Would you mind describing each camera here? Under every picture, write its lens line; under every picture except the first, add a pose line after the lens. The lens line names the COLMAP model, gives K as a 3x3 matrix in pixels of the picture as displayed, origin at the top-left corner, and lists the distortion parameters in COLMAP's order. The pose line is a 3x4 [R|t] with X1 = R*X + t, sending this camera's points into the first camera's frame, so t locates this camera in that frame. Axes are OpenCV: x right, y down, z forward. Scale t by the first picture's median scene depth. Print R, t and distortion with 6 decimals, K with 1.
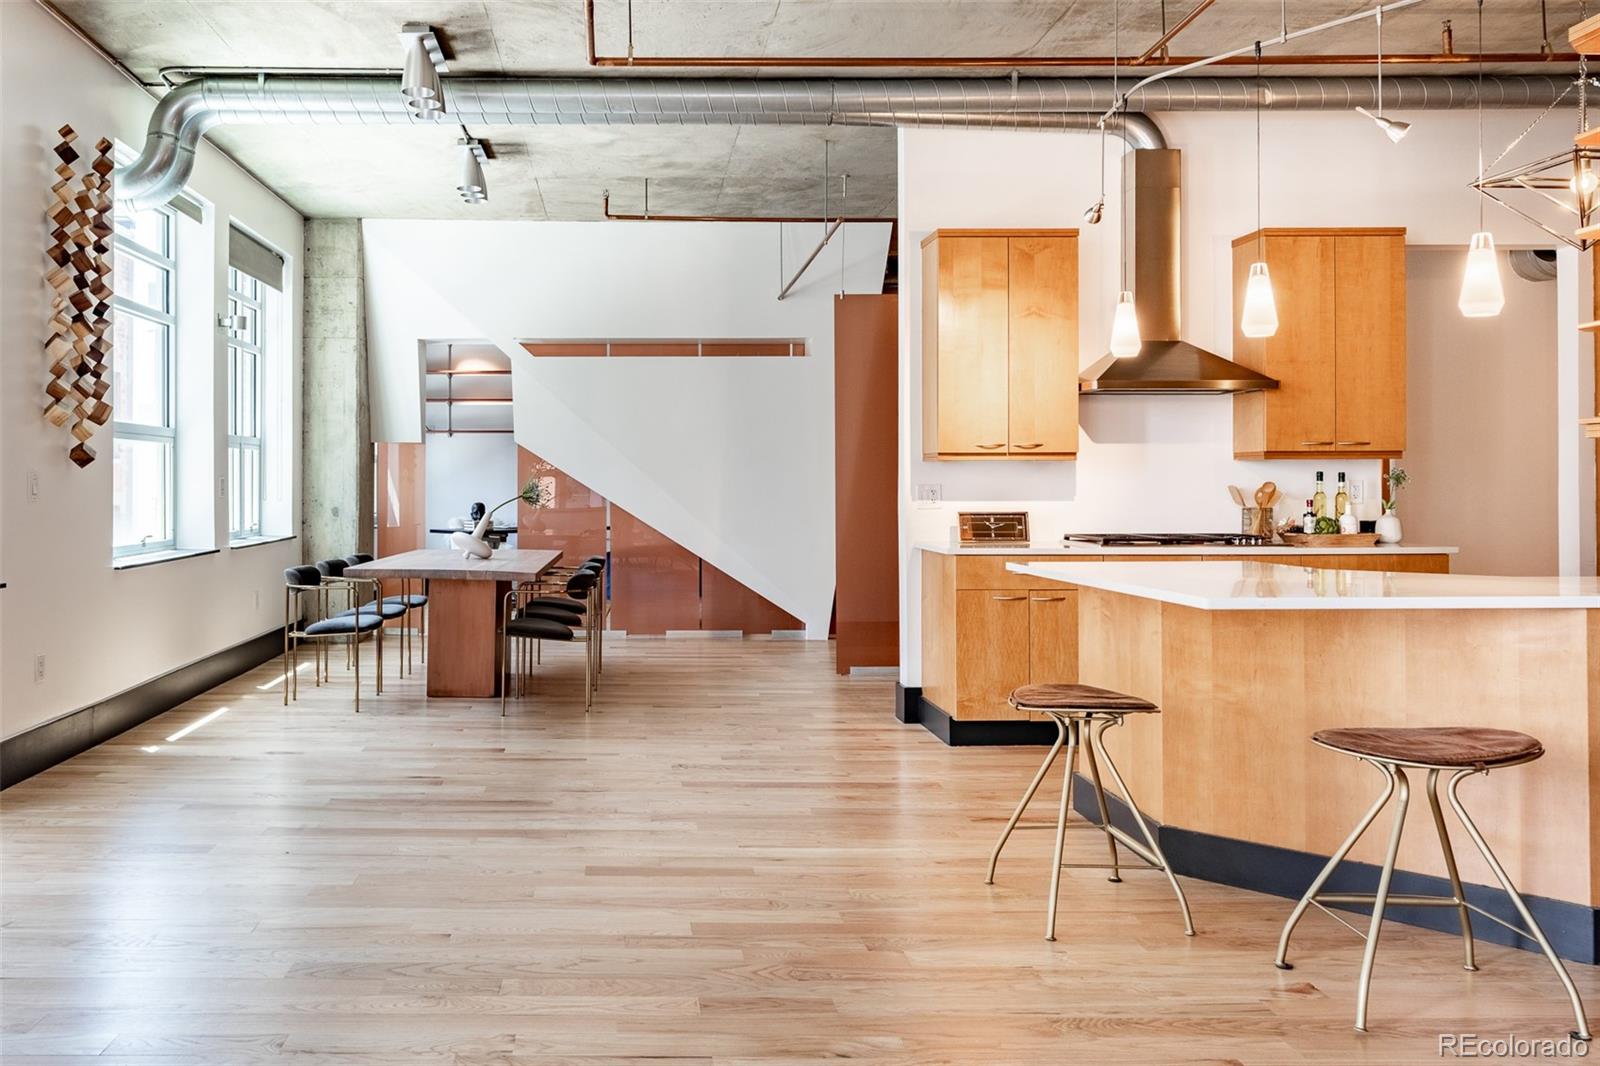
lens RADIAL K [[1222.3, 0, 615.9], [0, 1222.3, 490.5], [0, 0, 1]] dist [-0.005137, -0.002042]
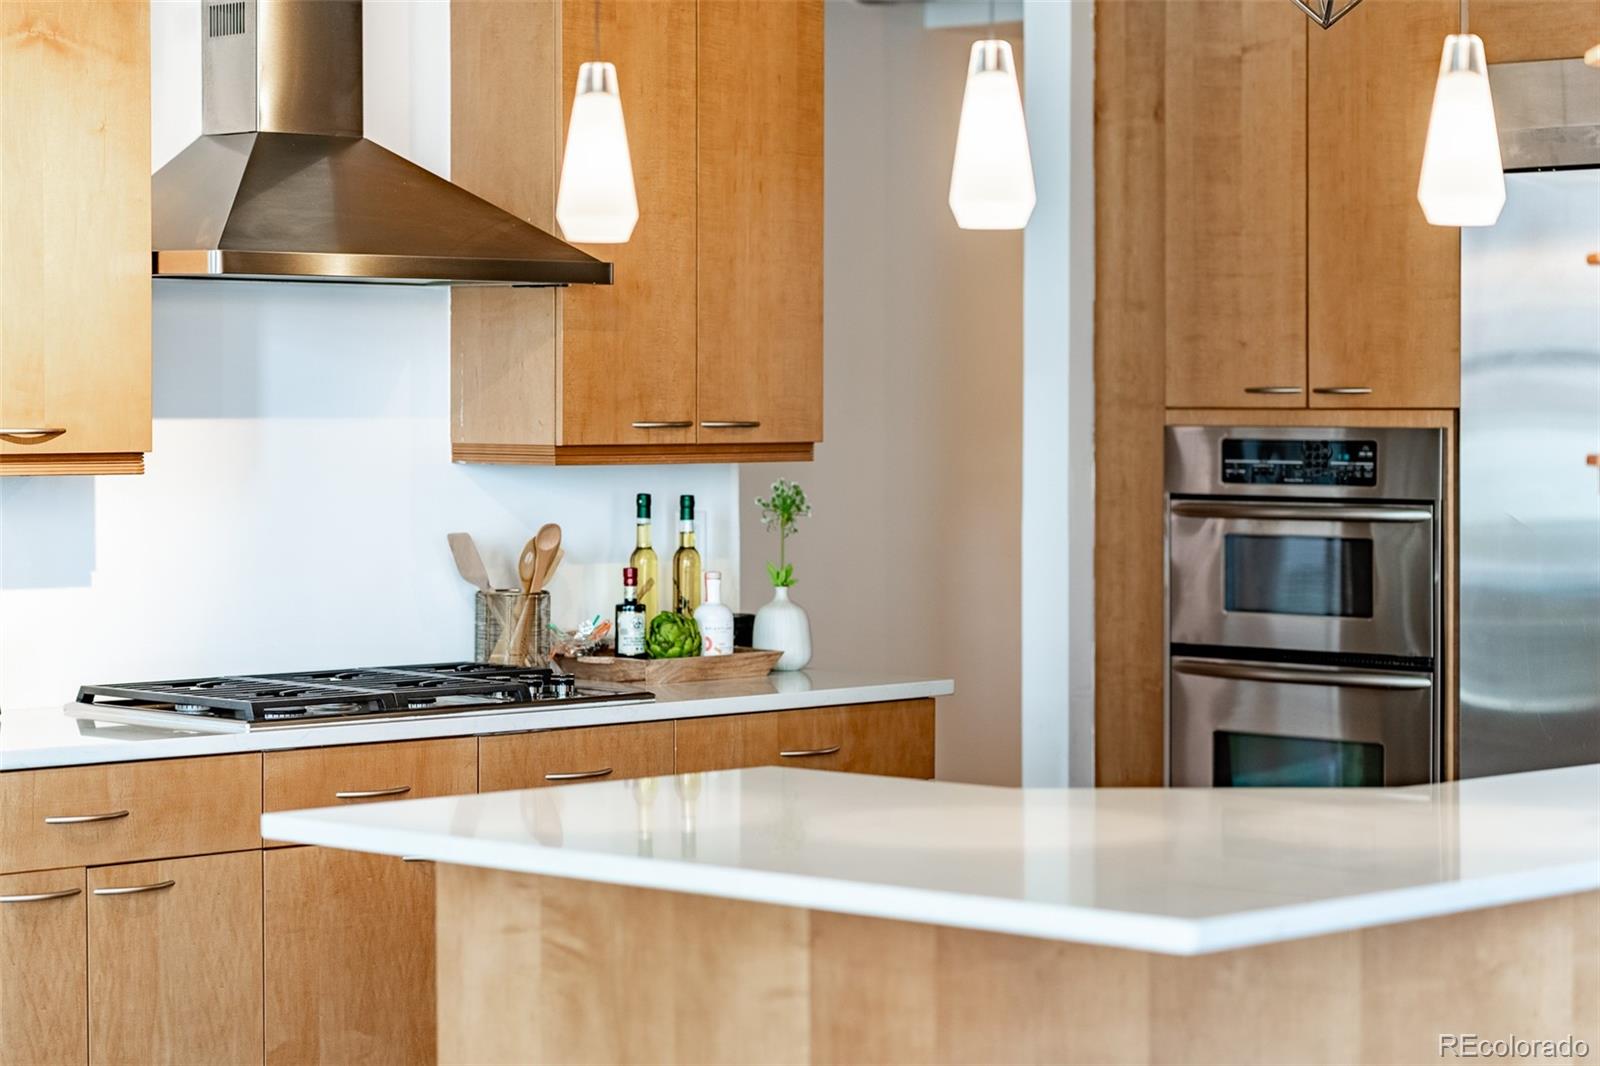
lens RADIAL K [[3947.9, 0, 800.0], [0, 3947.9, 533.0], [0, 0, 1]] dist [0.009346, -0.117921]
pose [[0.705314, -0.022309, 0.708544, -0.282895], [-0.000512, 0.999488, 0.031980, -0.044347], [-0.708895, -0.022918, 0.704941, 0.084869]]
